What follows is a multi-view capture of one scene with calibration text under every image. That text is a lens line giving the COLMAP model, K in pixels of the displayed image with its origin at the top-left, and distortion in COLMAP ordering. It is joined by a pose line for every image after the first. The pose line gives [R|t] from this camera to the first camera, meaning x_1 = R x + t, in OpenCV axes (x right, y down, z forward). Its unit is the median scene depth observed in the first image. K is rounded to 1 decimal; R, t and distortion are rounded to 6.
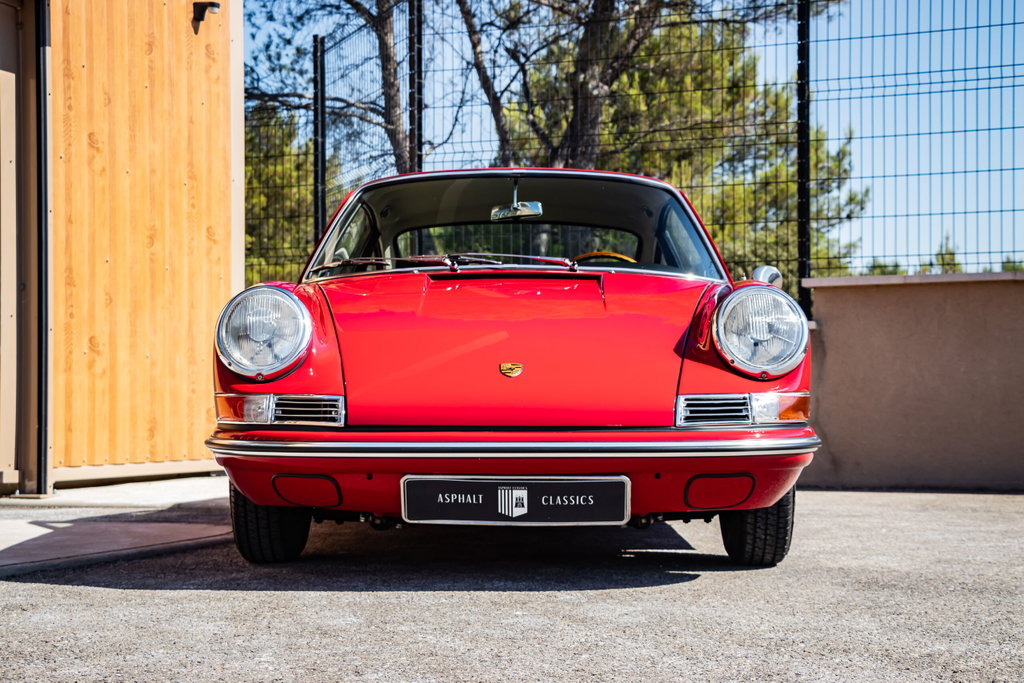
lens RADIAL K [[1913.1, 0, 512.0], [0, 1913.1, 341.5], [0, 0, 1]] dist [0.055845, 0.290629]
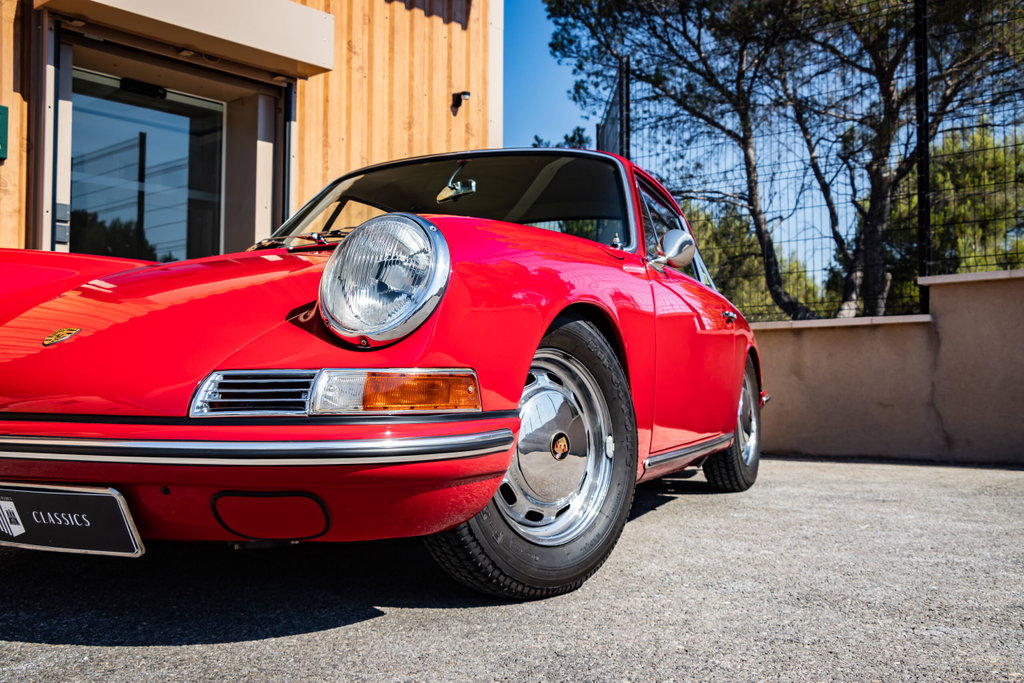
lens RADIAL K [[1046.9, 0, 512.0], [0, 1046.9, 341.5], [0, 0, 1]] dist [-0.111653, 0.280215]
pose [[0.928321, -0.010018, -0.371644, 0.156997], [0.006083, 0.999912, -0.011759, 0.011038], [0.371729, 0.008655, 0.928301, 0.338759]]
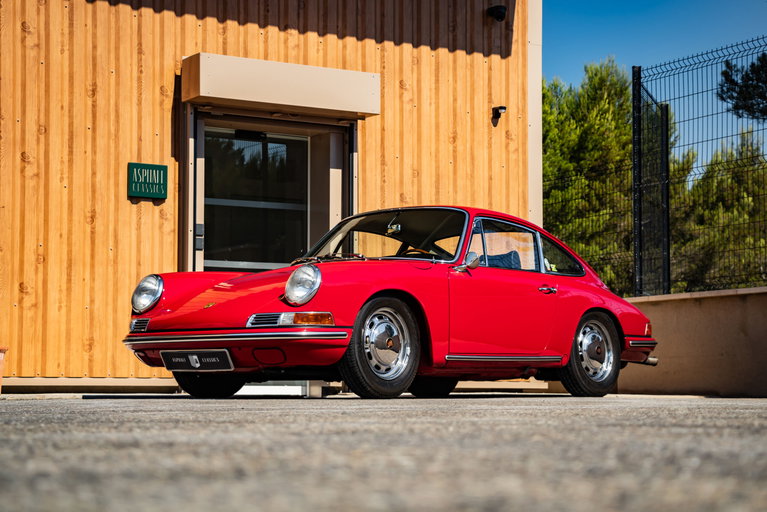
lens RADIAL K [[1723.4, 0, 383.5], [0, 1723.4, 256.0], [0, 0, 1]] dist [0.456037, -0.120135]
pose [[0.782231, -0.051311, -0.620872, 0.729223], [0.020822, 0.998199, -0.056260, 0.038331], [0.622641, 0.031081, 0.781890, -0.255405]]
